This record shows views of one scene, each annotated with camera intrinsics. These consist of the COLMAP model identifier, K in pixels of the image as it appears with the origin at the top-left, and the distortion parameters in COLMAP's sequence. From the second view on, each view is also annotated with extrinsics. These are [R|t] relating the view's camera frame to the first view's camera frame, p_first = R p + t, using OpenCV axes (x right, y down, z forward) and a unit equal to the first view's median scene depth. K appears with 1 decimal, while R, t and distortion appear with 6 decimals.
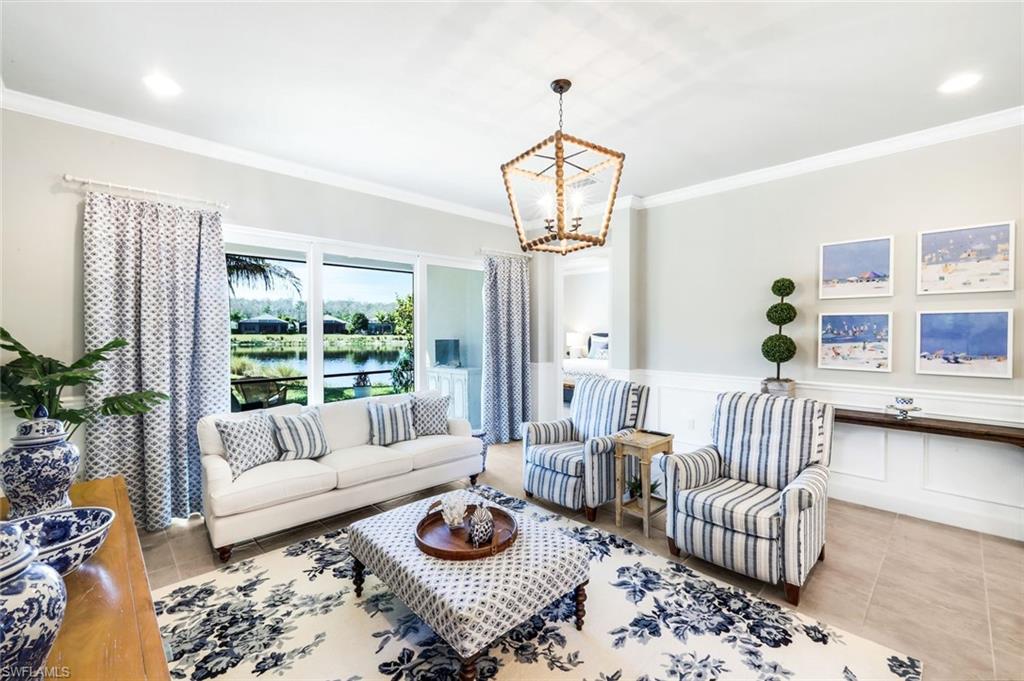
lens RADIAL K [[433.4, 0, 512.0], [0, 433.4, 340.5], [0, 0, 1]] dist [0.000434, 0.000071]
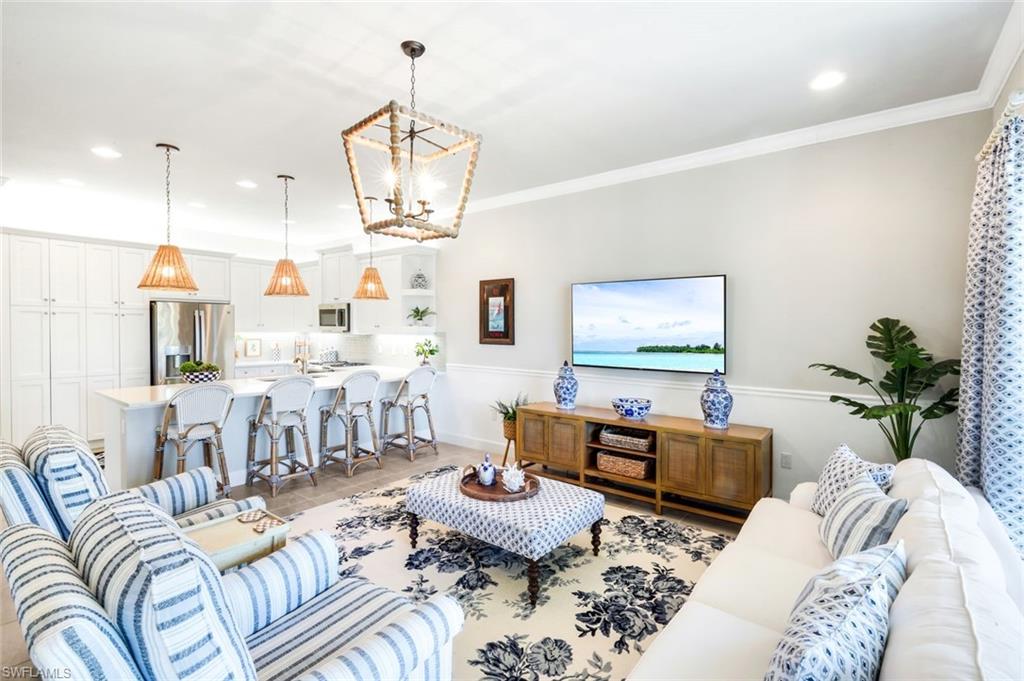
lens RADIAL K [[413.7, 0, 511.7], [0, 413.7, 328.4], [0, 0, 1]] dist [-0.000034, -0.000020]
pose [[-0.987992, -0.004156, -0.154450, 0.050608], [-0.008932, 0.999503, 0.030244, -0.062180], [0.154247, 0.031260, -0.987538, 2.153698]]
